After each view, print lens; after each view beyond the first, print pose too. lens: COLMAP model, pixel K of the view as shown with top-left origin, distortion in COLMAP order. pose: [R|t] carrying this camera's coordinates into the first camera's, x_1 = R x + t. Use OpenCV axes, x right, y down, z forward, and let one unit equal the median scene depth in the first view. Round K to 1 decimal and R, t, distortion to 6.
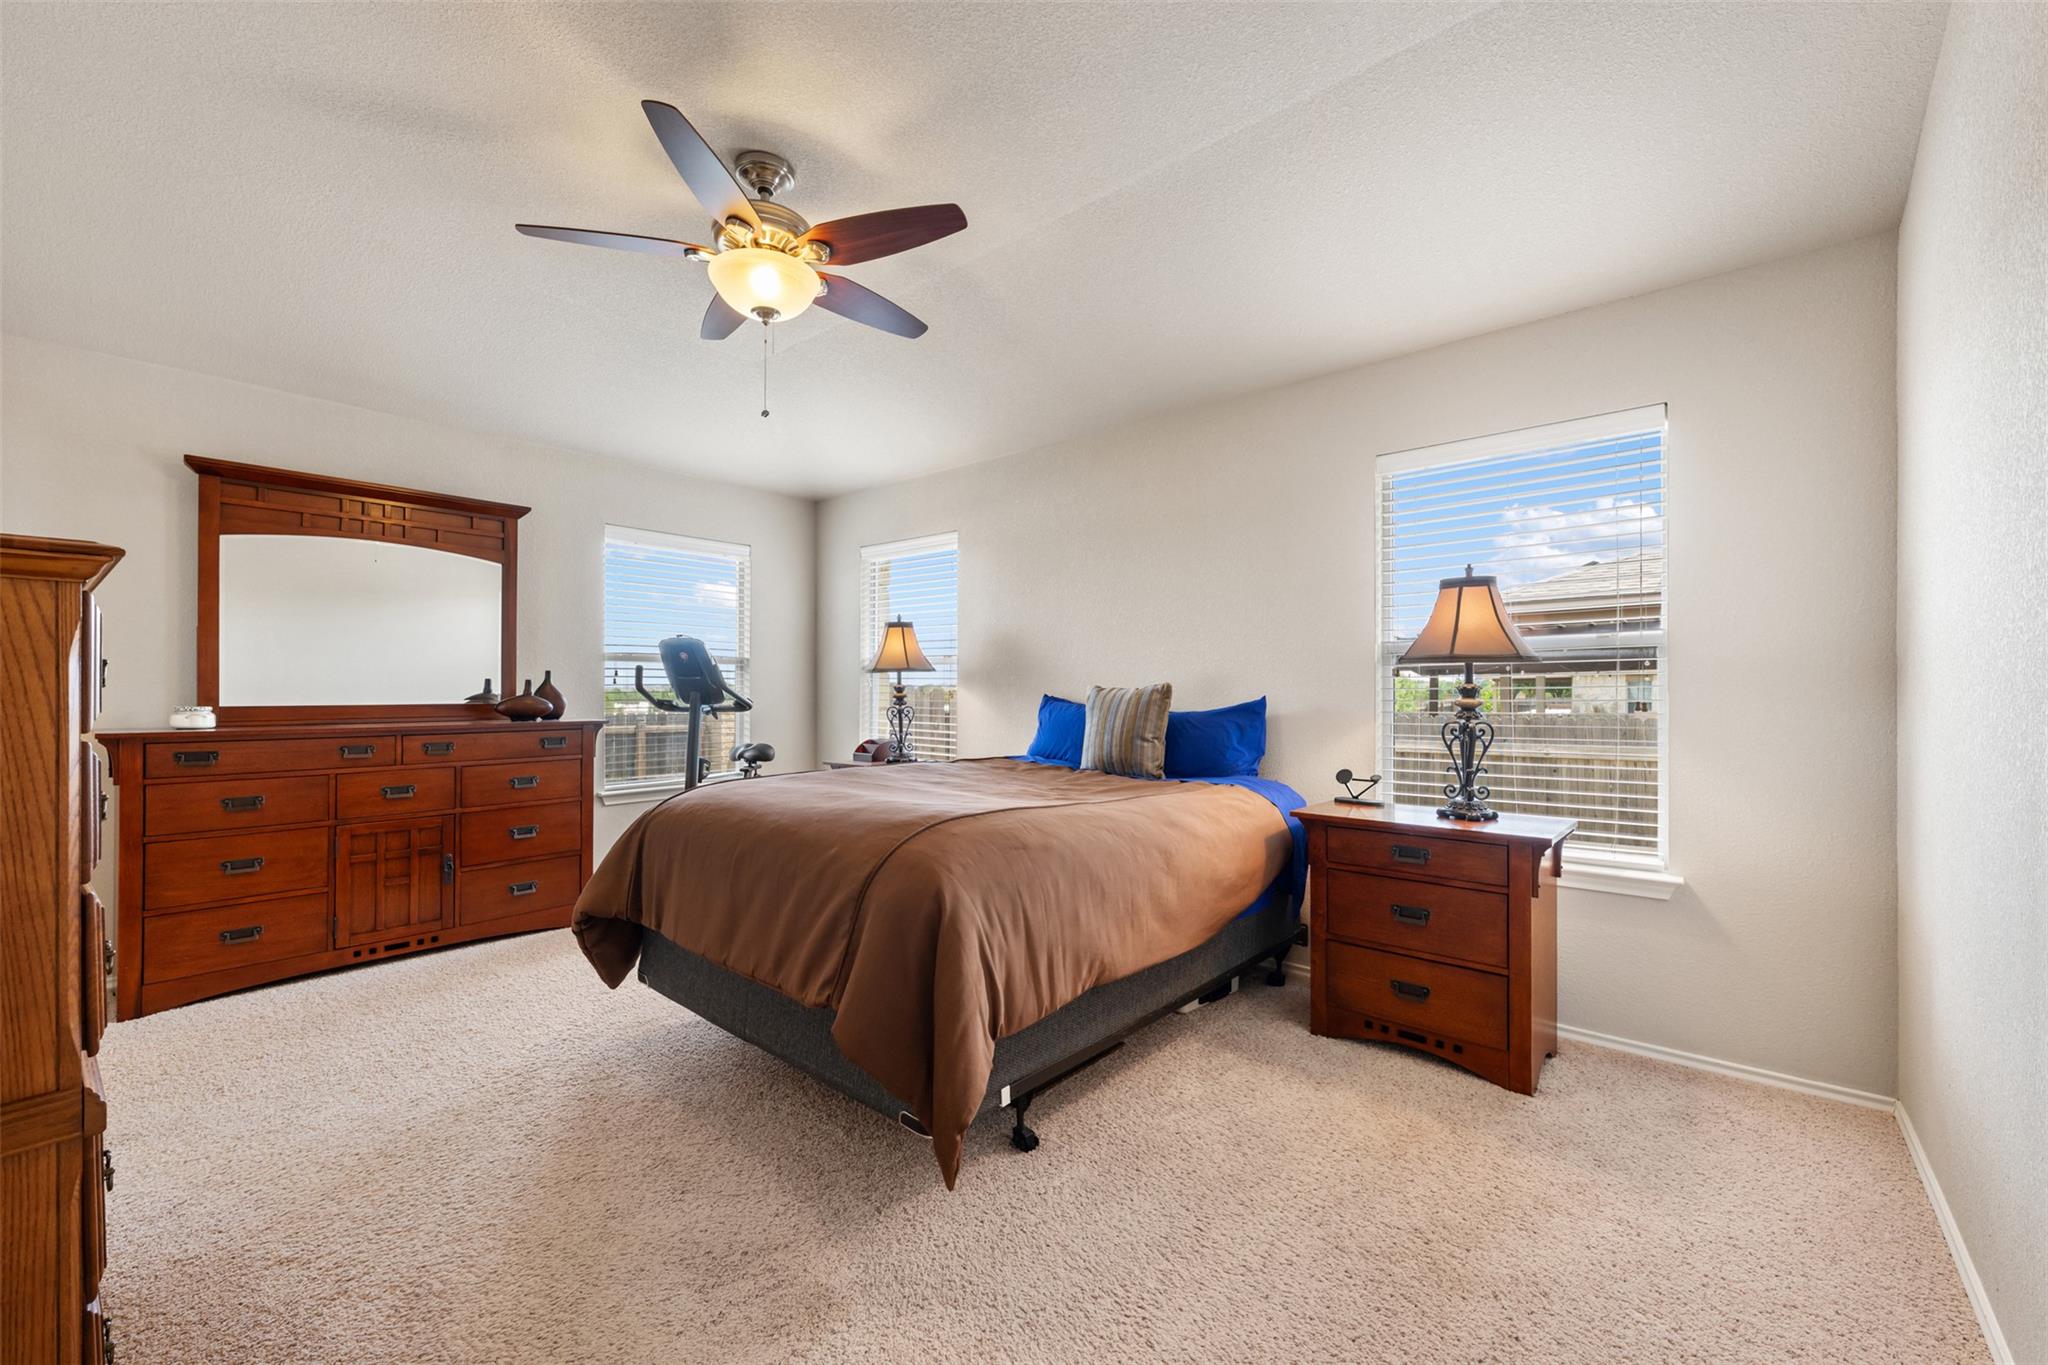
lens RADIAL K [[812.0, 0, 1027.0], [0, 812.0, 685.4], [0, 0, 1]] dist [-0.000705, 0.000297]
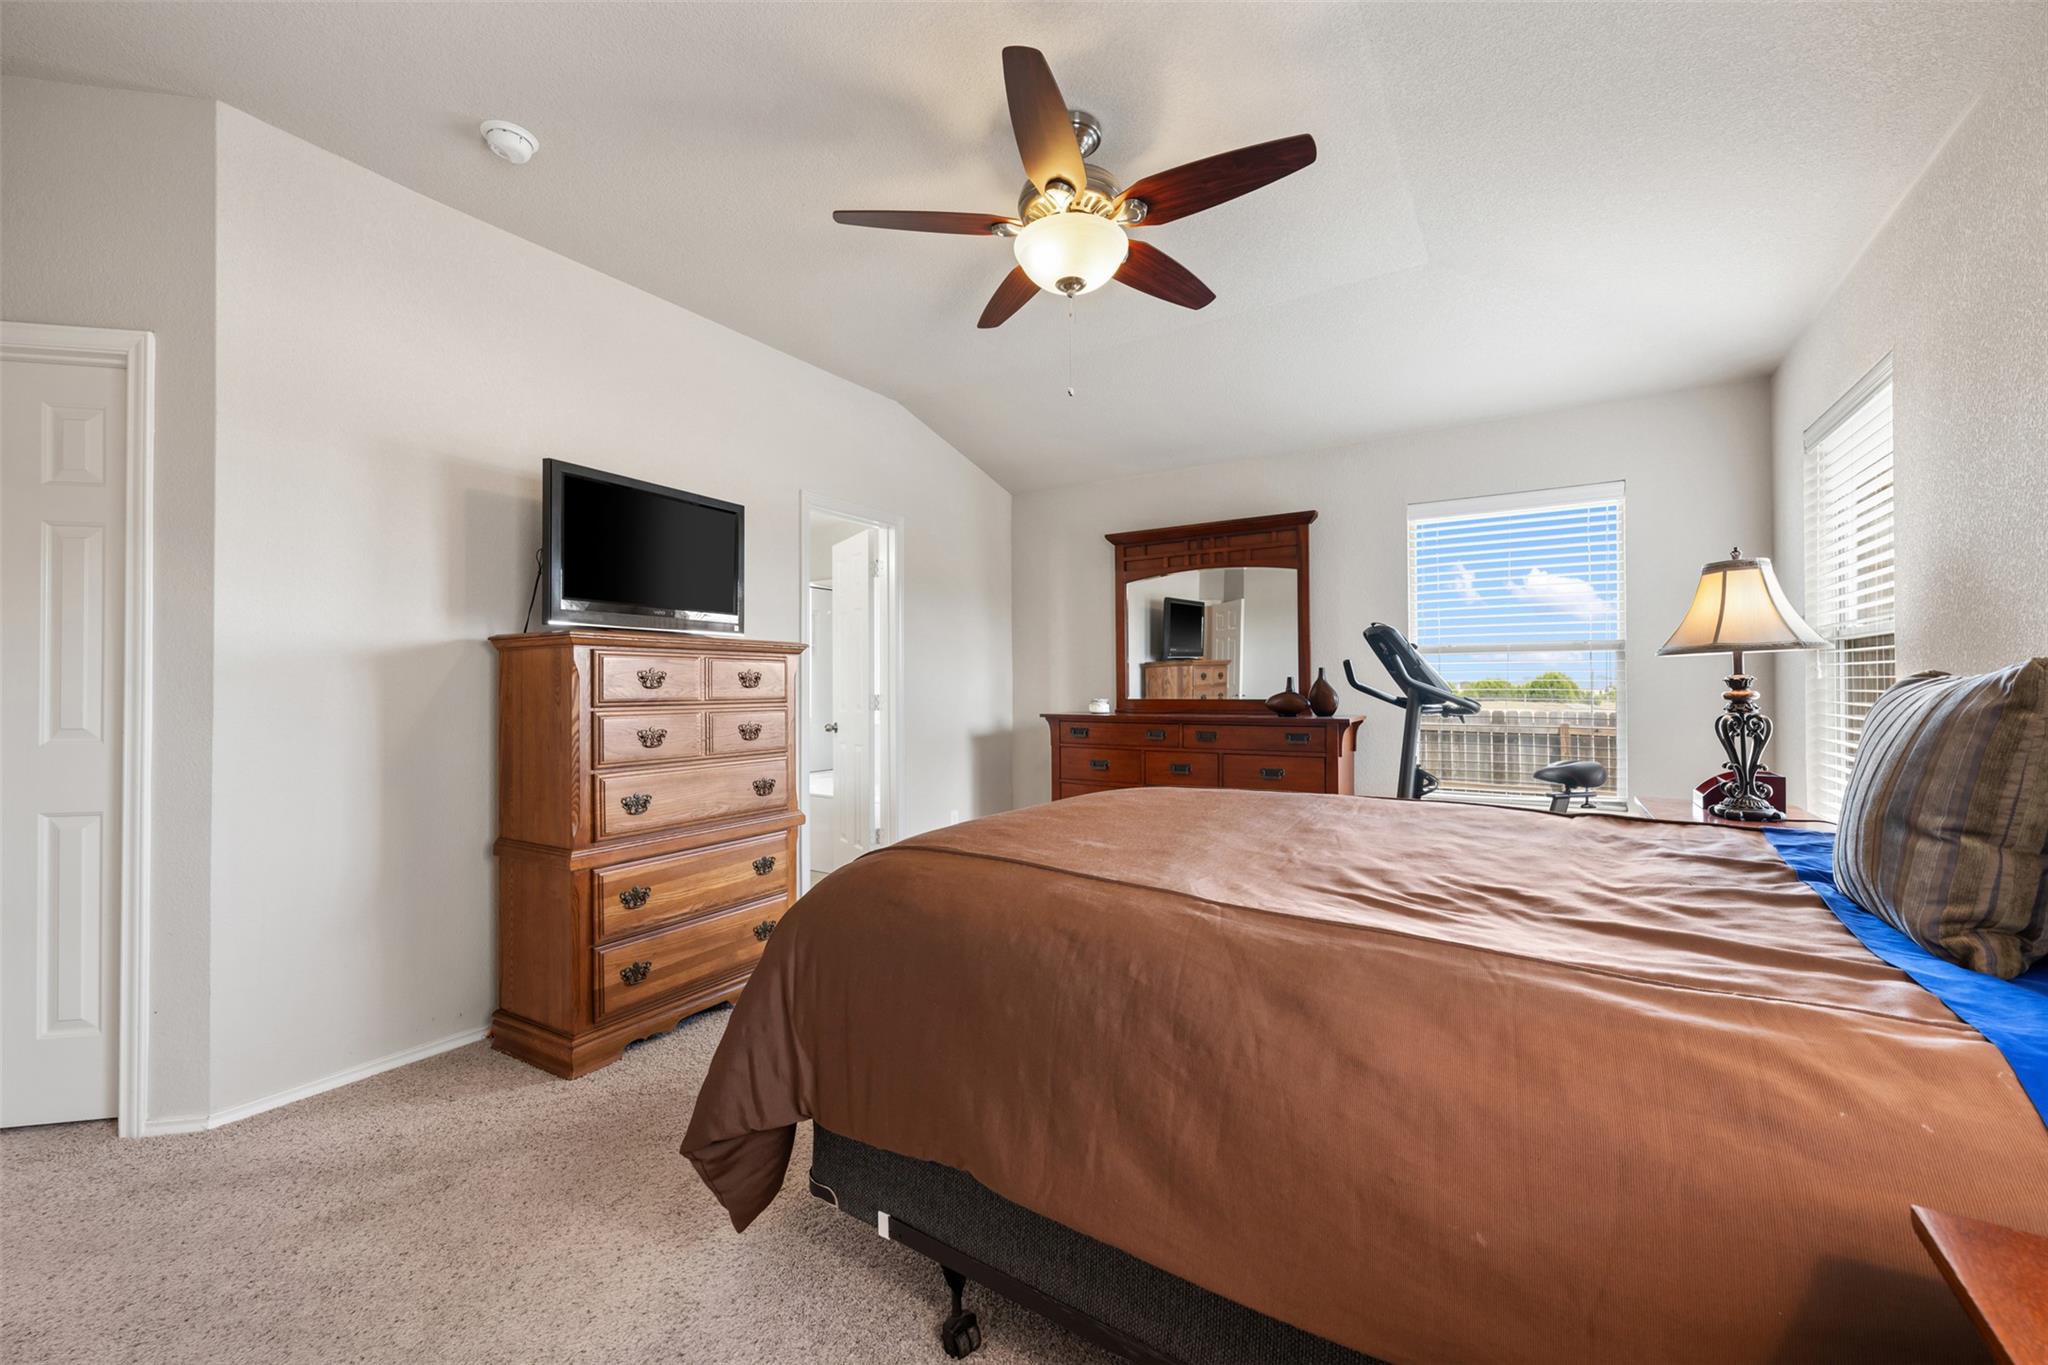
lens RADIAL K [[812.0, 0, 1030.7], [0, 812.0, 681.4], [0, 0, 1]] dist [-0.000705, 0.000297]
pose [[0.126086, -0.011064, -0.991958, 0.415982], [0.007107, 0.999922, -0.010250, 0.006910], [0.991994, -0.005757, 0.126155, 0.586733]]
